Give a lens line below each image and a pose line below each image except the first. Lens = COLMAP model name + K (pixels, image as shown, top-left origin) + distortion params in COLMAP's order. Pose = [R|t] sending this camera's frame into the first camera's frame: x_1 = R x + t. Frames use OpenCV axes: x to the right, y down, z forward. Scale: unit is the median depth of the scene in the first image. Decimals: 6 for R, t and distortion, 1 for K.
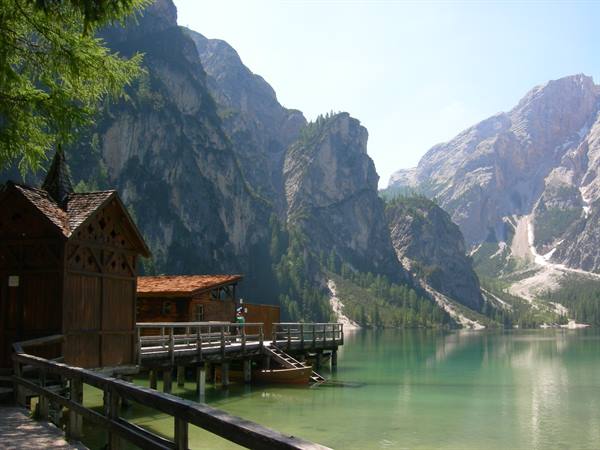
lens RADIAL K [[643.9, 0, 300.0], [0, 643.9, 225.0], [0, 0, 1]] dist [-0.192912, 0.127054]
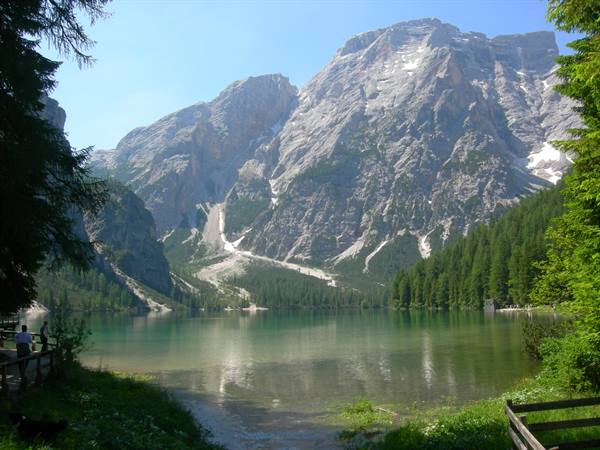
lens RADIAL K [[643.9, 0, 300.0], [0, 643.9, 225.0], [0, 0, 1]] dist [-0.192912, 0.127054]
pose [[0.891967, 0.035697, 0.450690, -0.000269], [-0.047898, 0.998729, 0.015690, -0.003429], [-0.449557, -0.035582, 0.892543, -0.019339]]
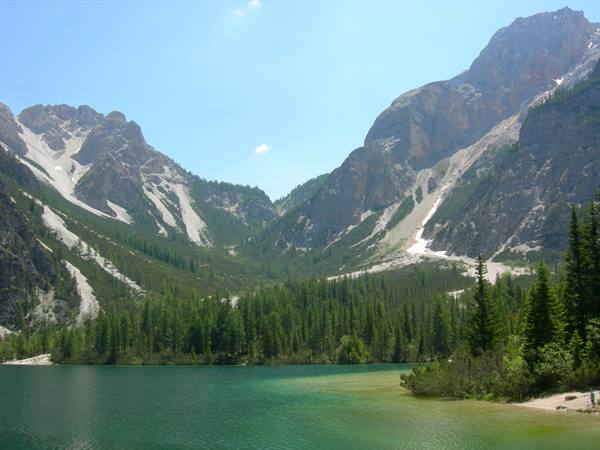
lens RADIAL K [[643.9, 0, 300.0], [0, 643.9, 225.0], [0, 0, 1]] dist [-0.192912, 0.127054]
pose [[0.989161, -0.056144, -0.135678, 0.351010], [0.050362, 0.997686, -0.045682, 0.056957], [0.137929, 0.038354, 0.989699, 0.357329]]
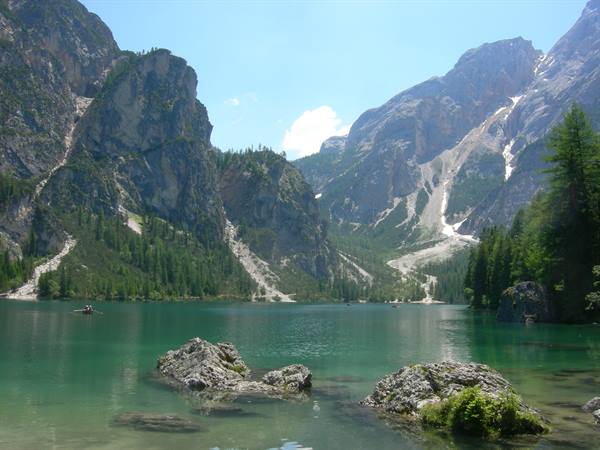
lens RADIAL K [[643.9, 0, 300.0], [0, 643.9, 225.0], [0, 0, 1]] dist [-0.192912, 0.127054]
pose [[0.998886, 0.009071, 0.046315, 0.122008], [-0.010939, 0.999130, 0.040249, 0.013020], [-0.045909, -0.040710, 0.998116, 0.079423]]
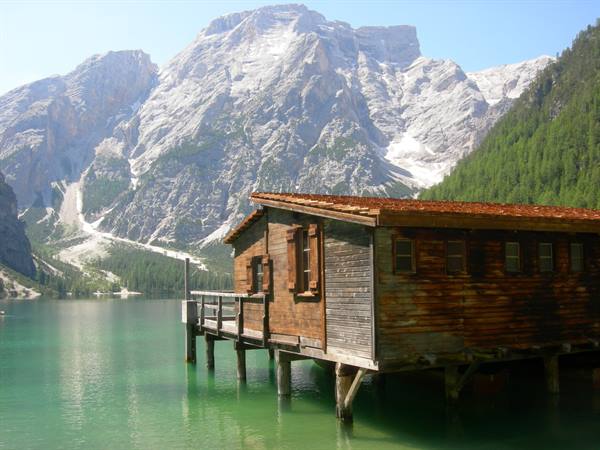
lens RADIAL K [[643.9, 0, 300.0], [0, 643.9, 225.0], [0, 0, 1]] dist [-0.192912, 0.127054]
pose [[0.760679, 0.042566, 0.647731, -0.012004], [-0.075646, 0.996862, 0.023328, 0.002241], [-0.644705, -0.066743, 0.761512, 0.015450]]
